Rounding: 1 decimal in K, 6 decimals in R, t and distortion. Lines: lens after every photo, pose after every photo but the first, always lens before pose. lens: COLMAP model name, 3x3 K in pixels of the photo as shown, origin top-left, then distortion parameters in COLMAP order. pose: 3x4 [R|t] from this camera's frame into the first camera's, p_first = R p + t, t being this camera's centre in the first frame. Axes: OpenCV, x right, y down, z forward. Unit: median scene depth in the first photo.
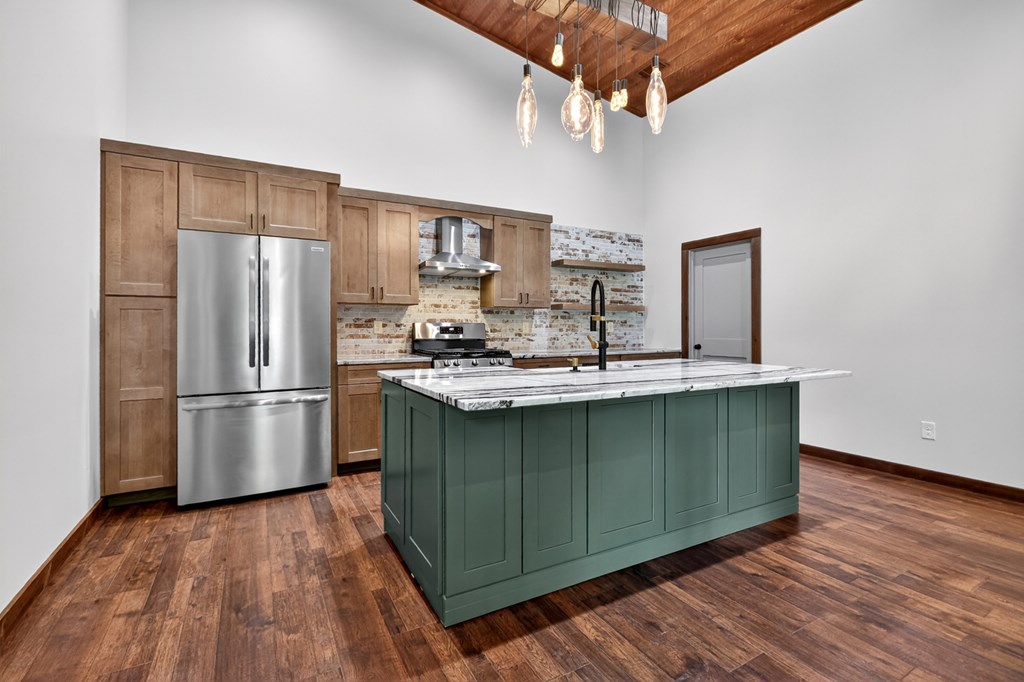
lens RADIAL K [[460.5, 0, 503.1], [0, 460.5, 324.6], [0, 0, 1]] dist [0.010184, -0.010701]
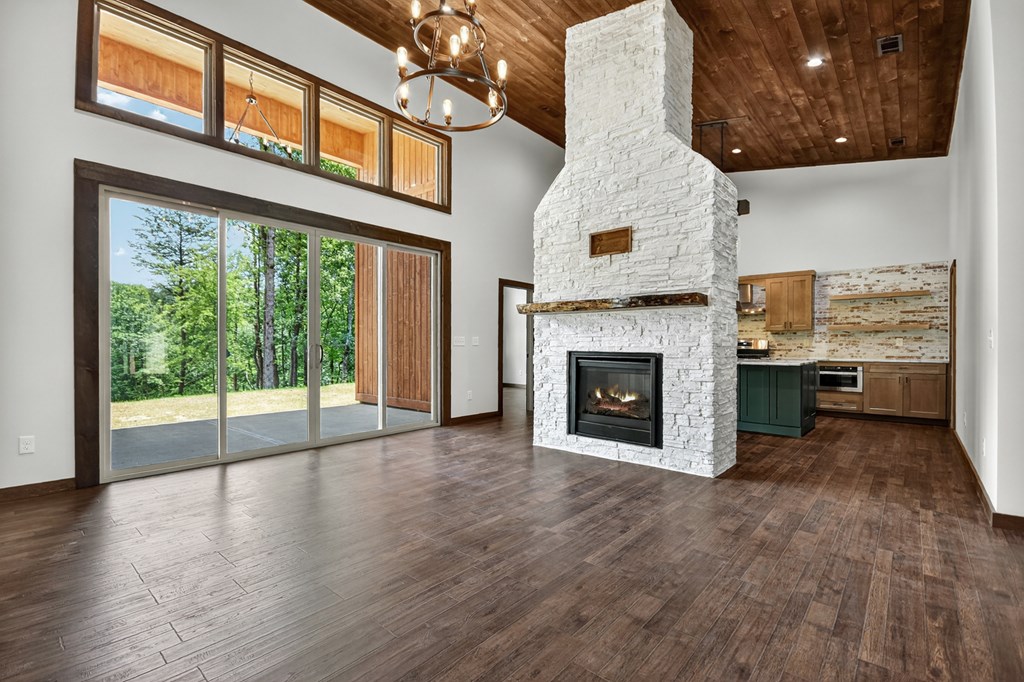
lens RADIAL K [[460.5, 0, 507.1], [0, 460.5, 346.2], [0, 0, 1]] dist [0.010184, -0.010701]
pose [[0.334369, 0.005496, -0.942426, 1.284959], [0.006051, 0.999950, 0.007979, 0.000214], [0.942423, -0.008370, 0.334319, -0.505587]]
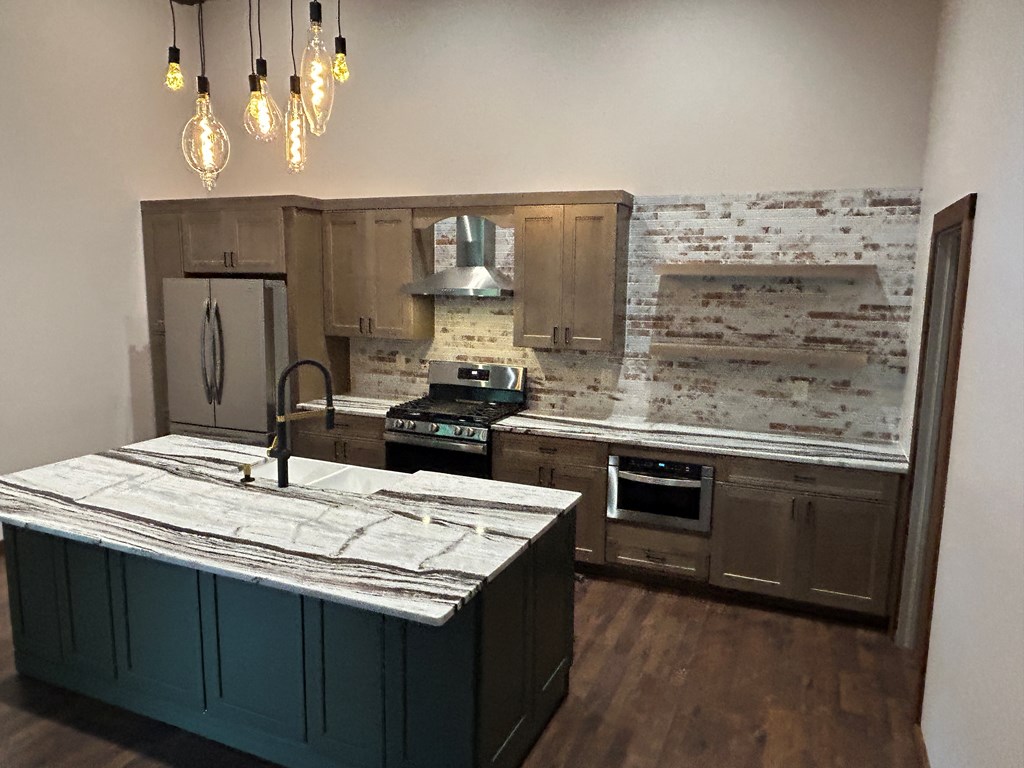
lens RADIAL K [[713.8, 0, 515.7], [0, 713.8, 378.8], [0, 0, 1]] dist [0.016564, -0.011420]
pose [[0.616809, 0.125868, -0.776984, 0.777237], [-0.007779, 0.988058, 0.153886, -0.149265], [0.787075, -0.088874, 0.610422, 0.362009]]
